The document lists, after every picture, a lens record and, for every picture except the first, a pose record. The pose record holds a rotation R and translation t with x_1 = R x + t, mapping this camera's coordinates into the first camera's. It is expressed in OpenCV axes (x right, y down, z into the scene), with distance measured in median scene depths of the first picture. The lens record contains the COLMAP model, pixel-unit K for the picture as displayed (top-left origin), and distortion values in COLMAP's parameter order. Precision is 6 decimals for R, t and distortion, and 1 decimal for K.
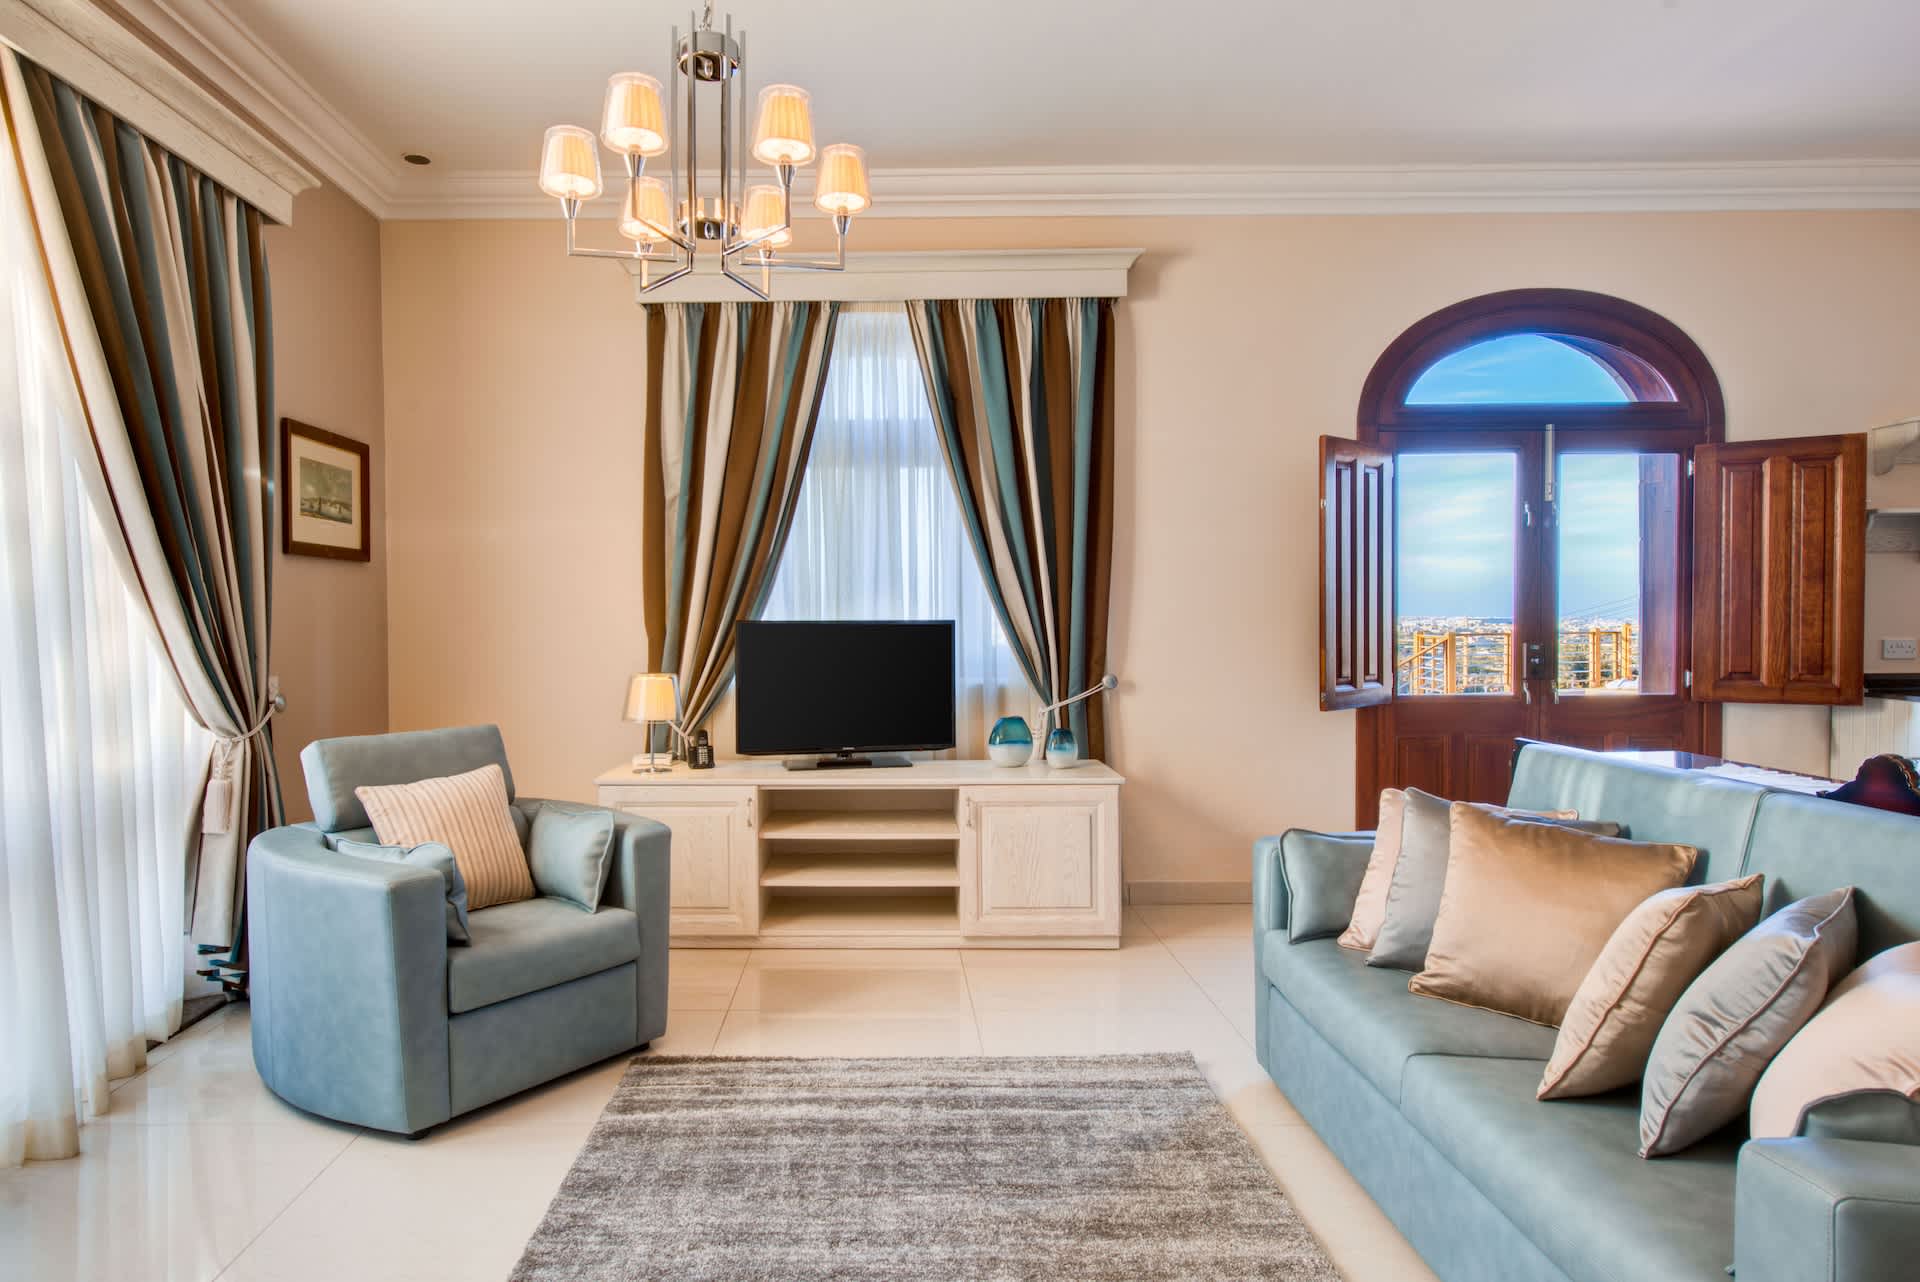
lens RADIAL K [[1099.2, 0, 867.7], [0, 1099.2, 639.4], [0, 0, 1]] dist [-0.001871, -0.000618]
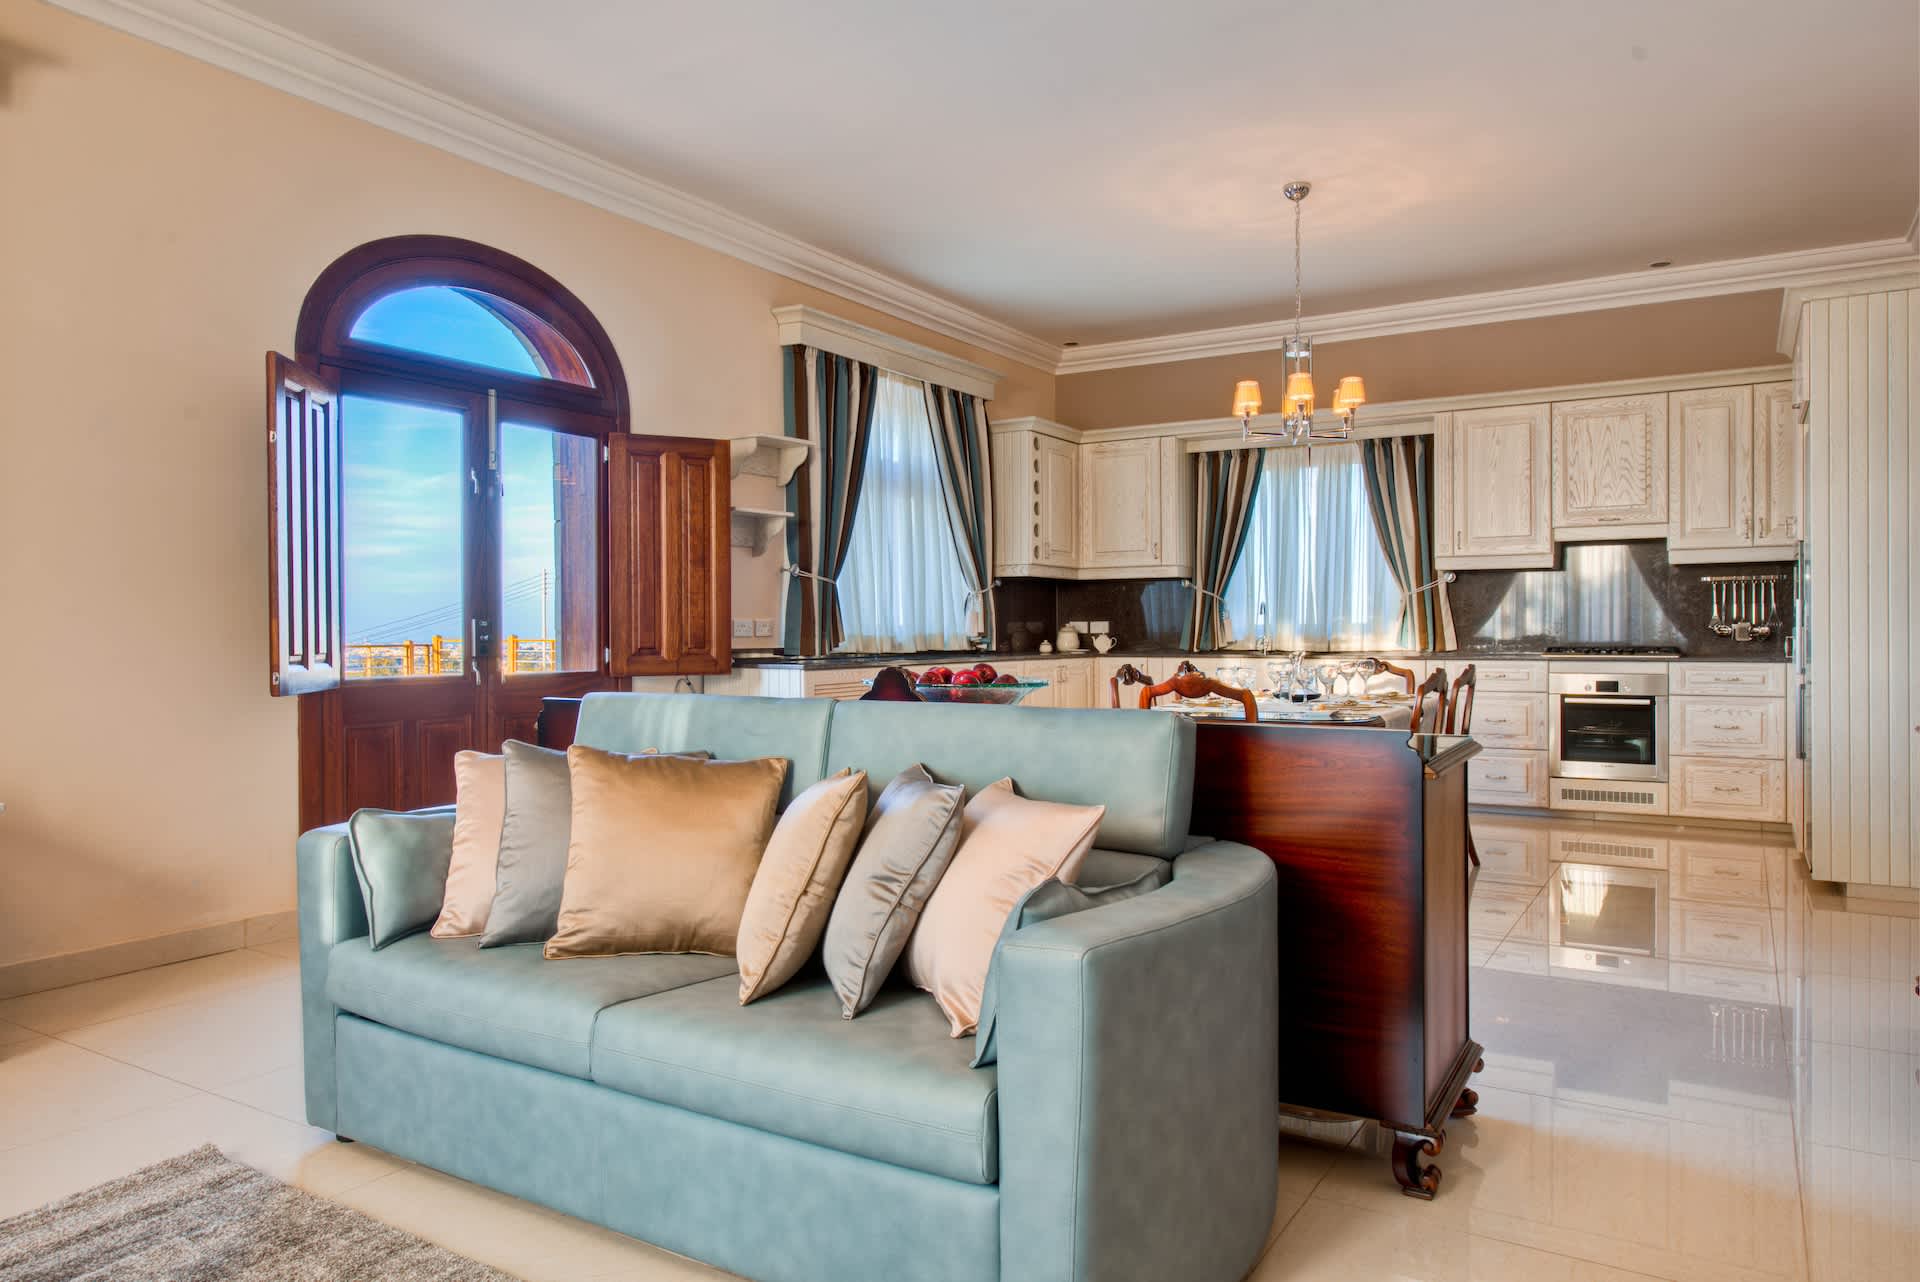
lens RADIAL K [[1263.8, 0, 960.0], [0, 1263.8, 641.0], [0, 0, 1]] dist [0.003495, 0.001215]
pose [[0.518709, -0.002256, 0.854948, -0.160599], [0.020789, 0.999734, -0.009975, 0.062553], [-0.854698, 0.022948, 0.518618, 0.138015]]
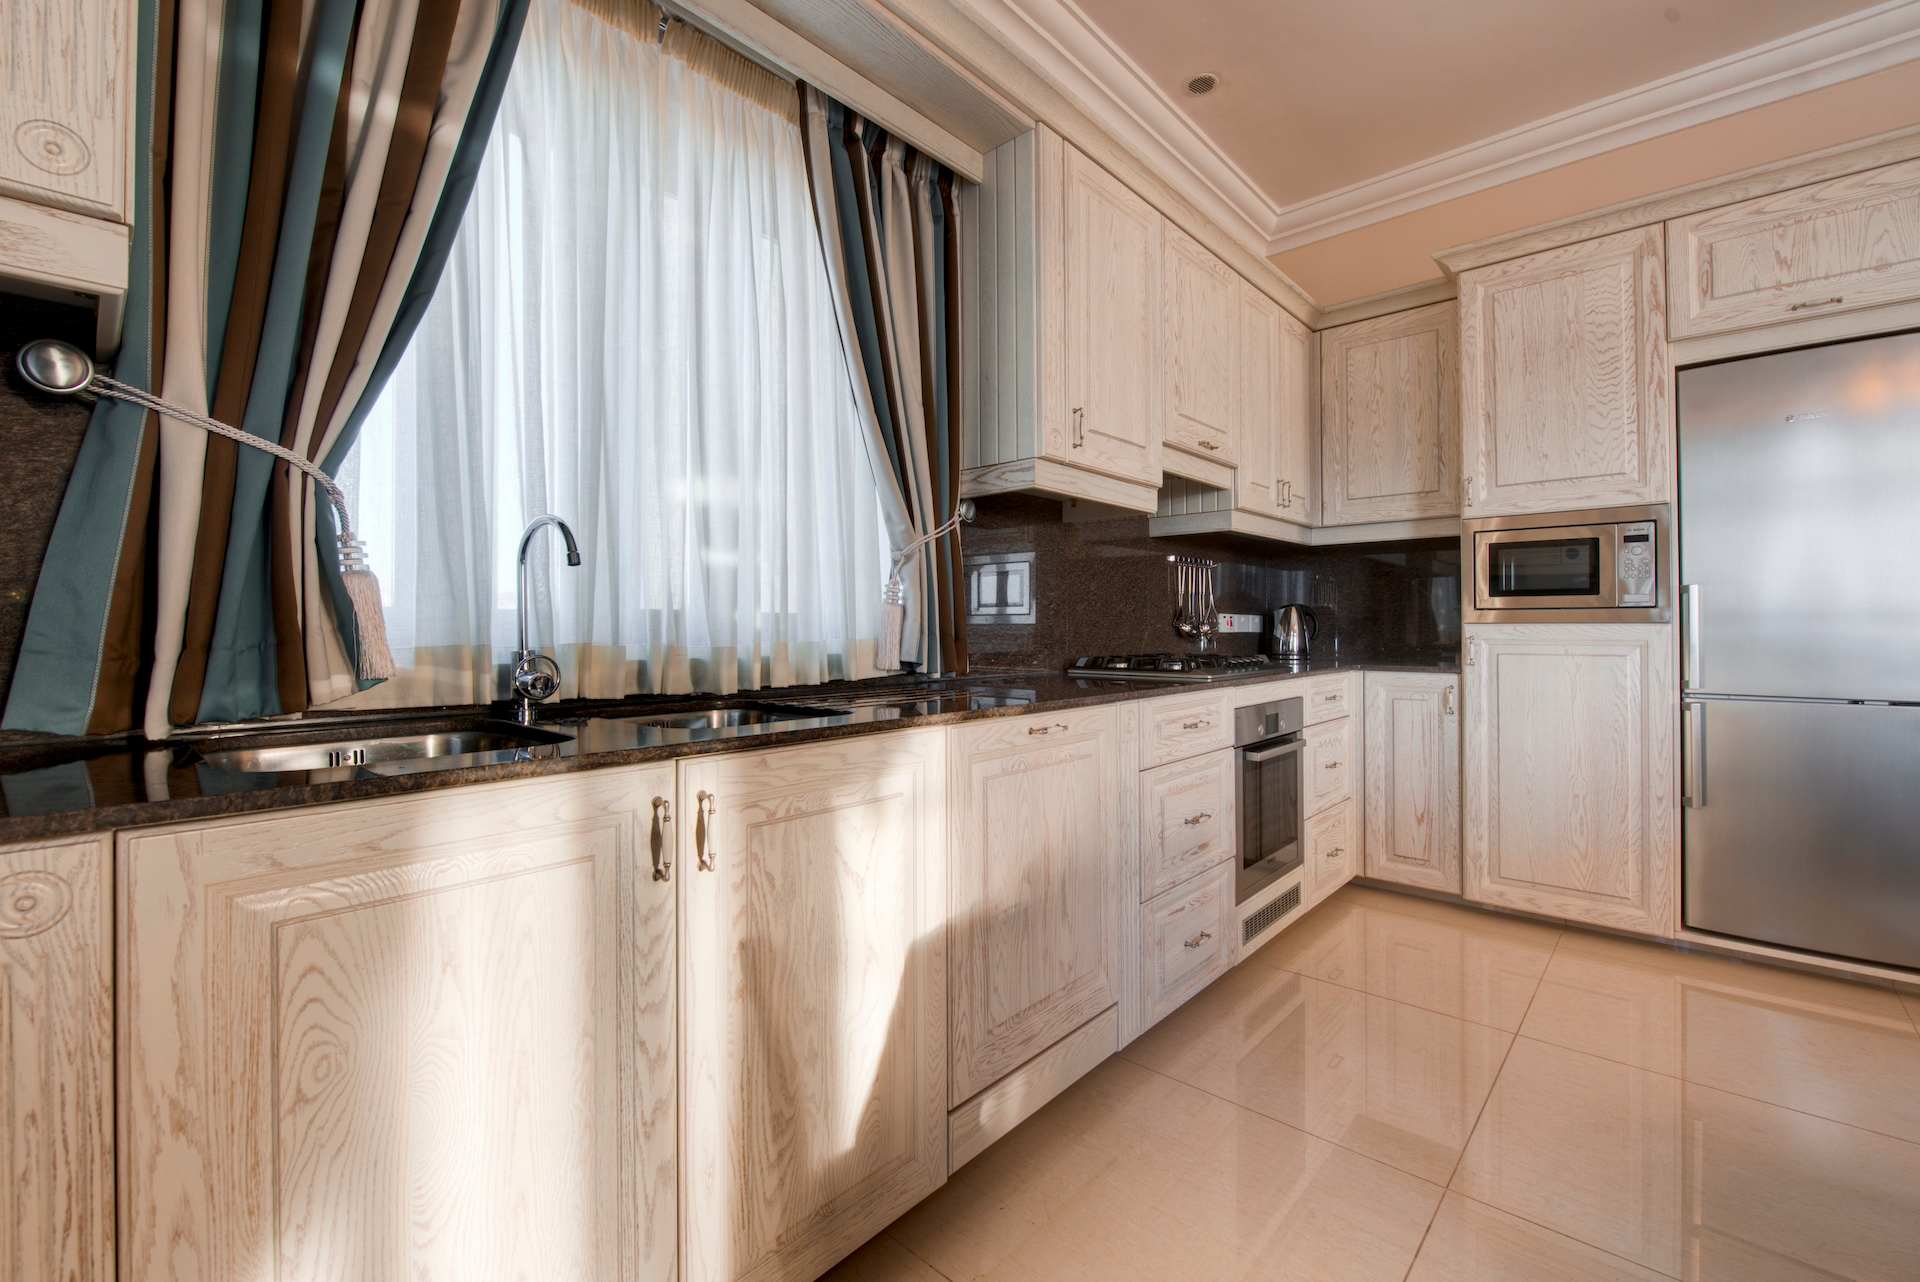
lens RADIAL K [[812.6, 0, 956.2], [0, 812.6, 623.5], [0, 0, 1]] dist [-0.001882, -0.000333]
pose [[-0.741075, 0.012694, 0.671302, 2.017813], [0.022947, 0.999716, 0.006427, 0.027065], [-0.671030, 0.020167, -0.741156, 1.167305]]
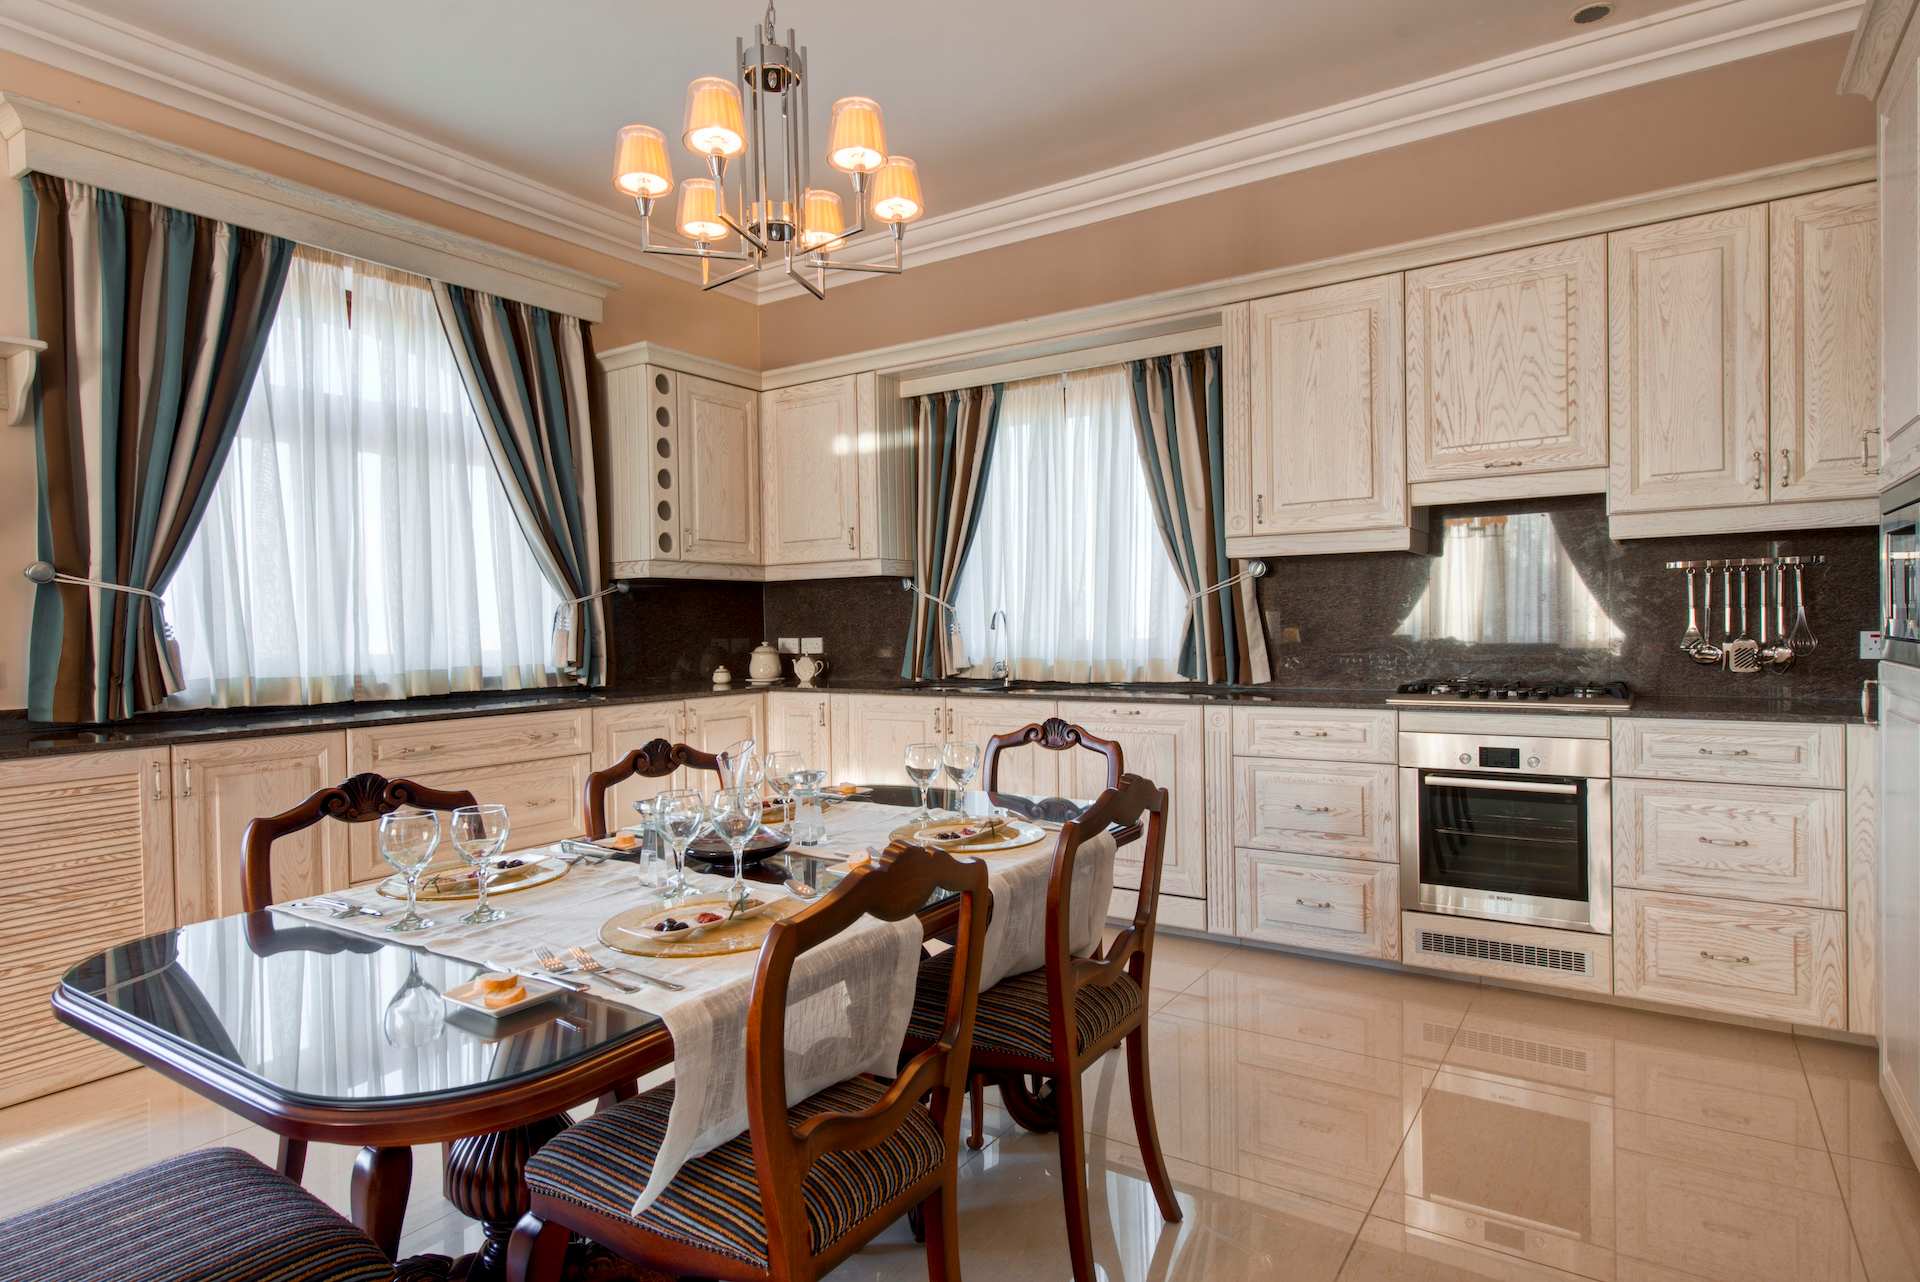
lens RADIAL K [[1047.5, 0, 957.0], [0, 1047.5, 643.7], [0, 0, 1]] dist [0.006337, 0.000928]
pose [[0.551673, -0.018009, 0.833866, 1.172528], [0.033394, 0.999442, -0.000508, 0.013327], [-0.833392, 0.028126, 0.551967, 0.191320]]
